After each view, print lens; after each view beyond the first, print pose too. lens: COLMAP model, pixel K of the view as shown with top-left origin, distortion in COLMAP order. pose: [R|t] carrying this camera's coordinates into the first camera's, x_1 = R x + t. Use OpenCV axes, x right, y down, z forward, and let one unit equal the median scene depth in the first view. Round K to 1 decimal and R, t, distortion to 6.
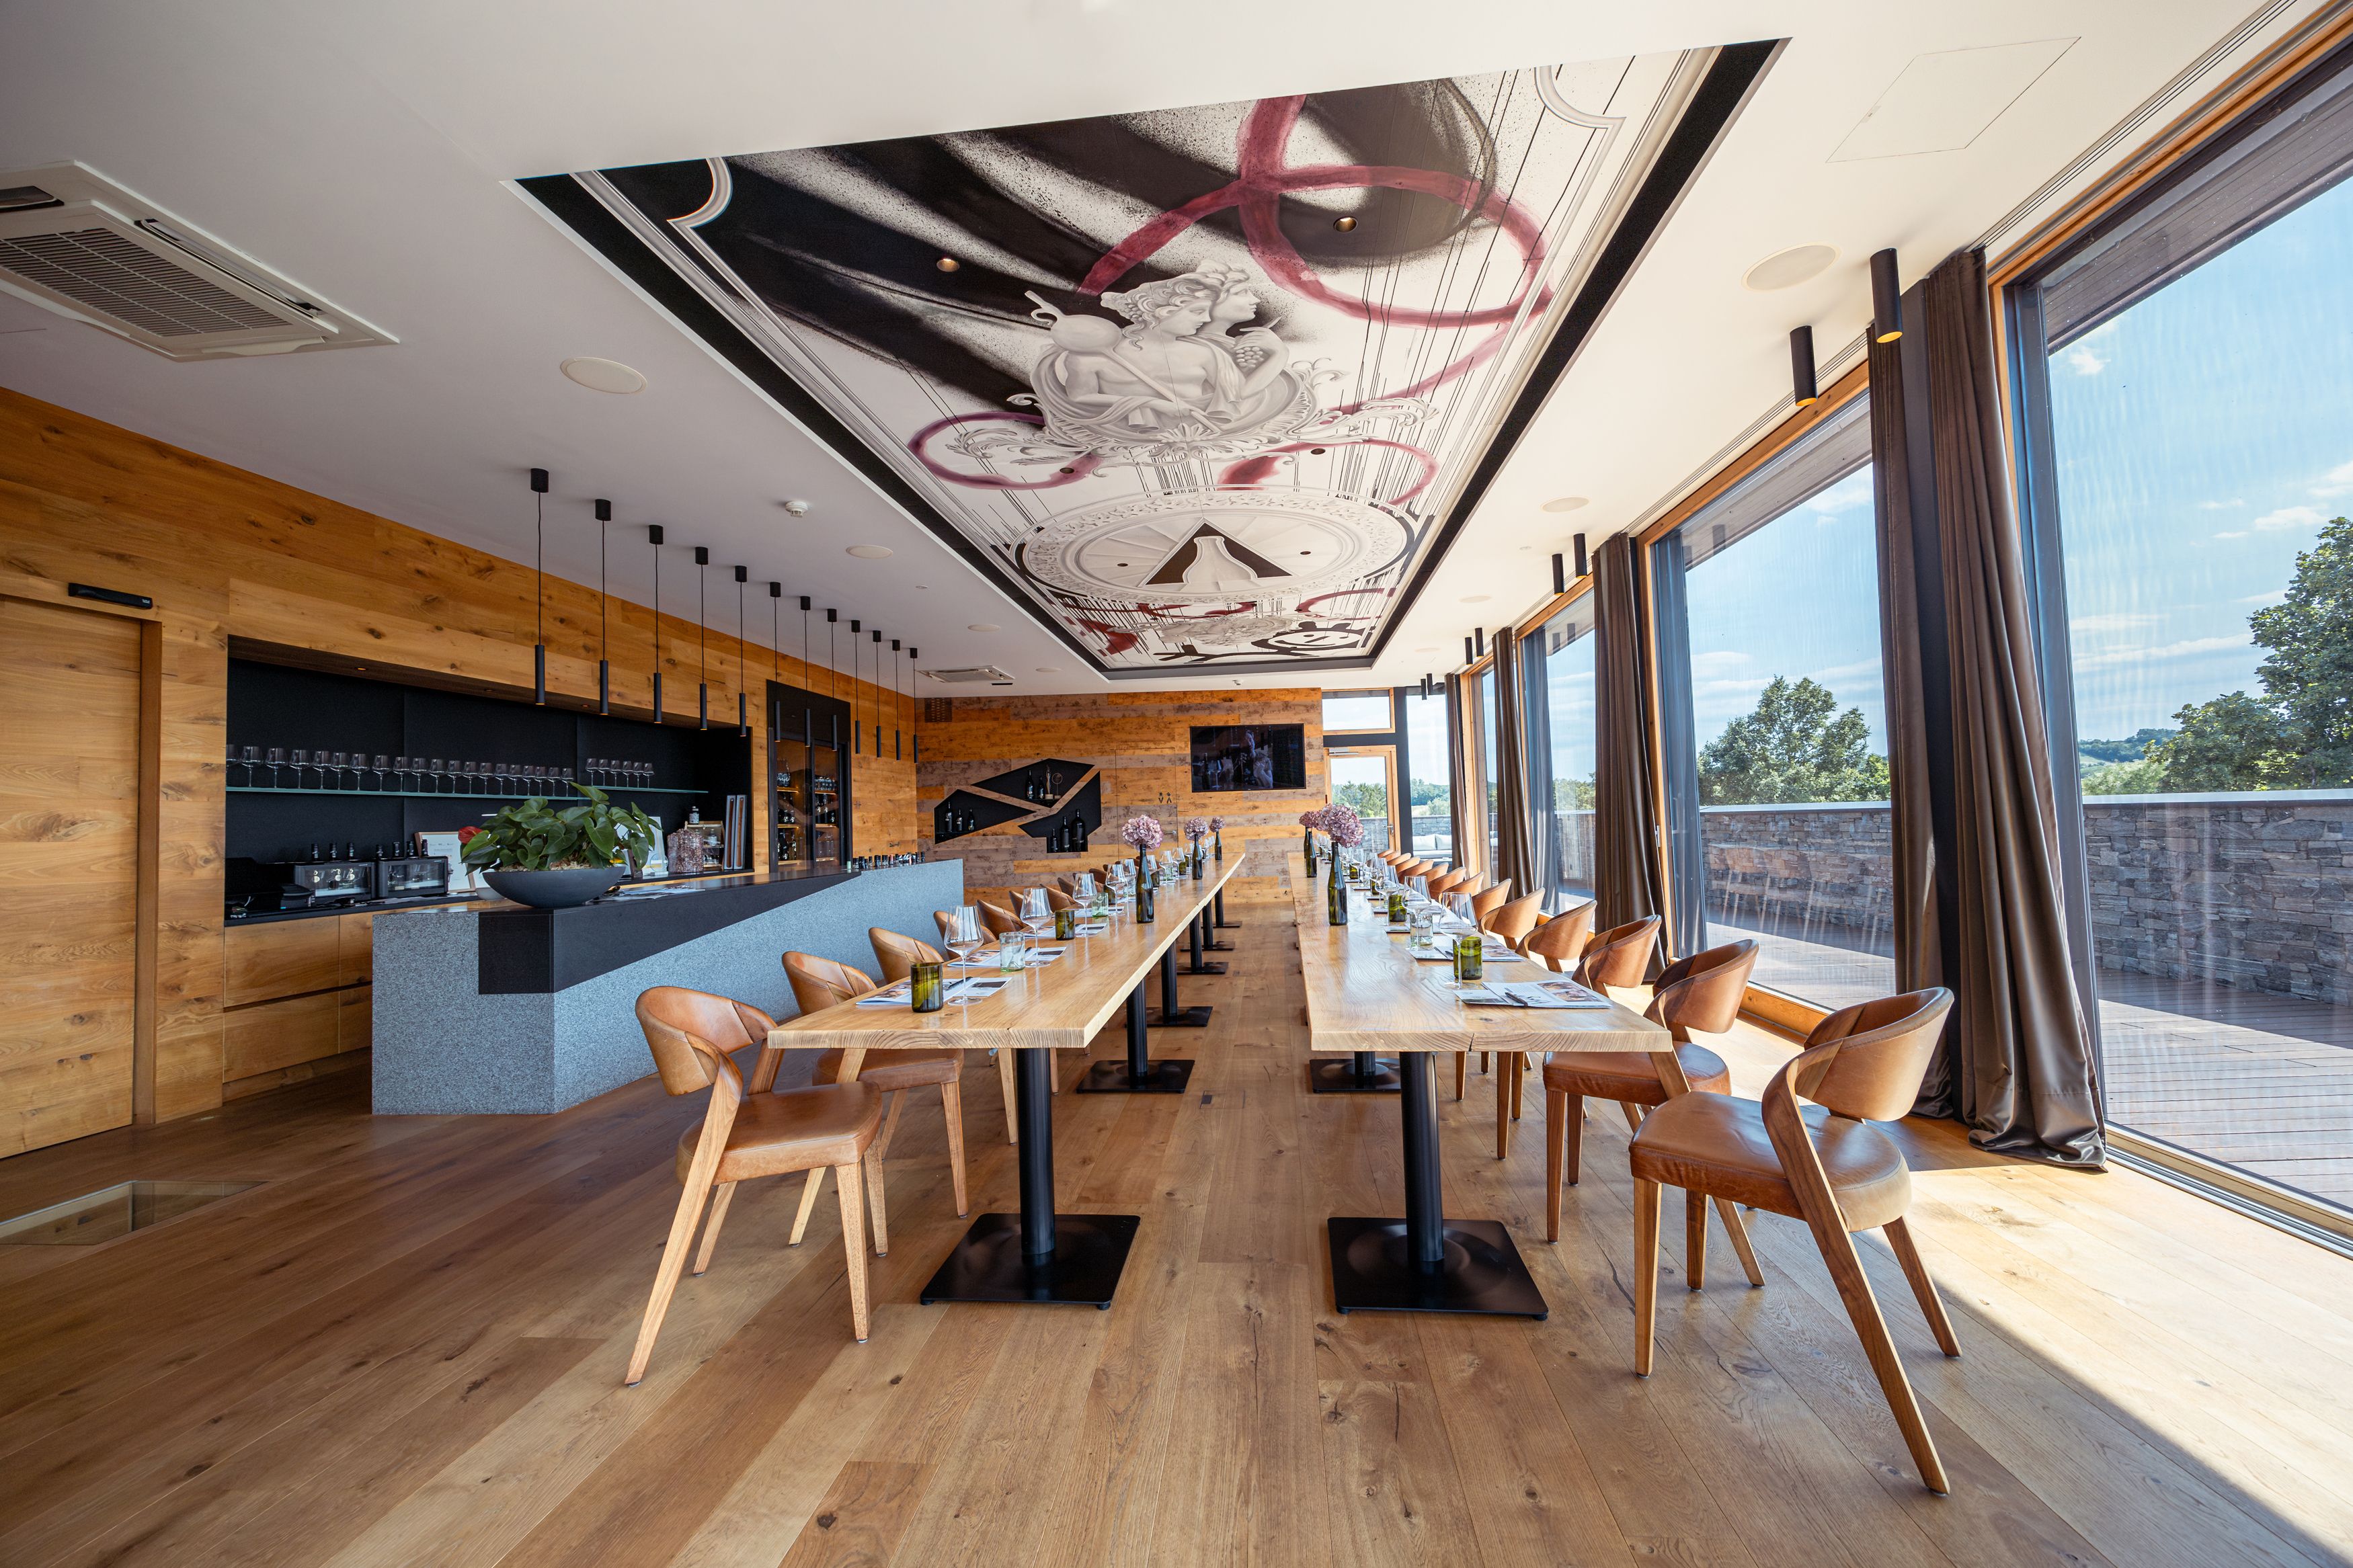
lens RADIAL K [[927.9, 0, 1175.5], [0, 927.9, 783.0], [0, 0, 1]] dist [0.003397, 0.000455]
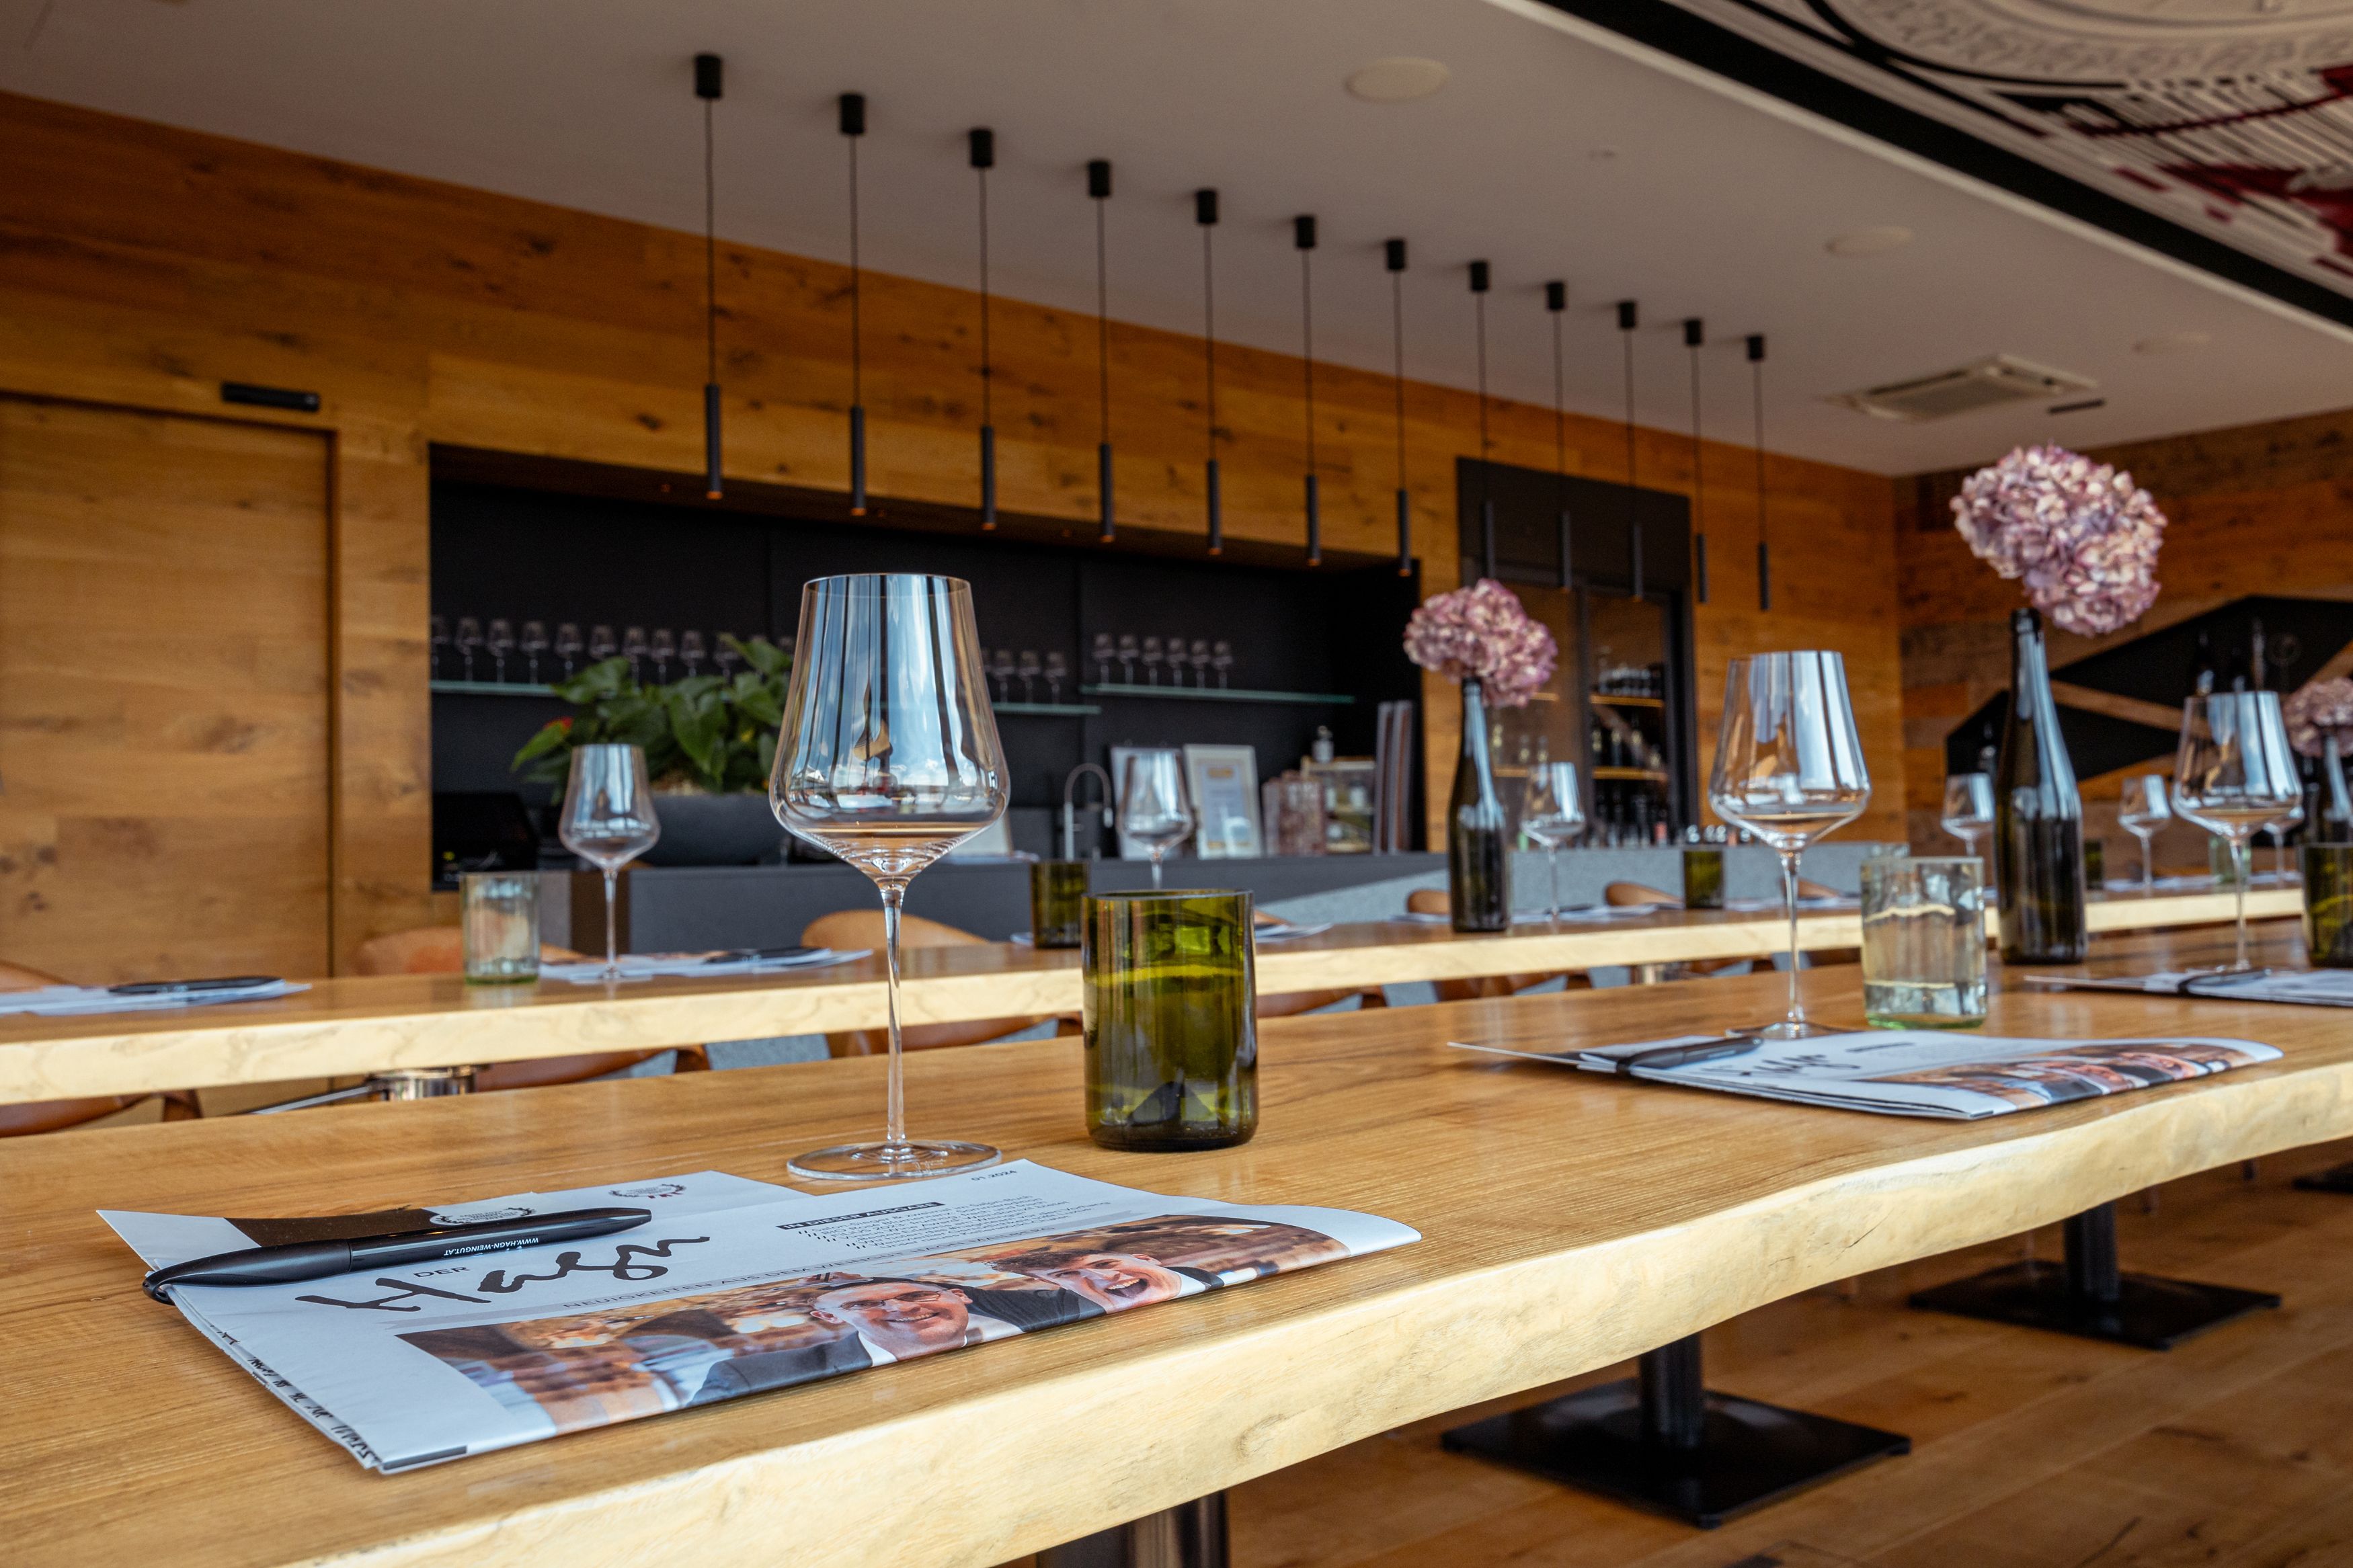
lens RADIAL K [[1910.1, 0, 1176.4], [0, 1910.1, 780.7], [0, 0, 1]] dist [0.008920, -0.002357]
pose [[0.706013, -0.009864, -0.708130, 0.246551], [0.027086, 0.999547, 0.013082, 0.062386], [0.707681, -0.028417, 0.705961, 0.364928]]
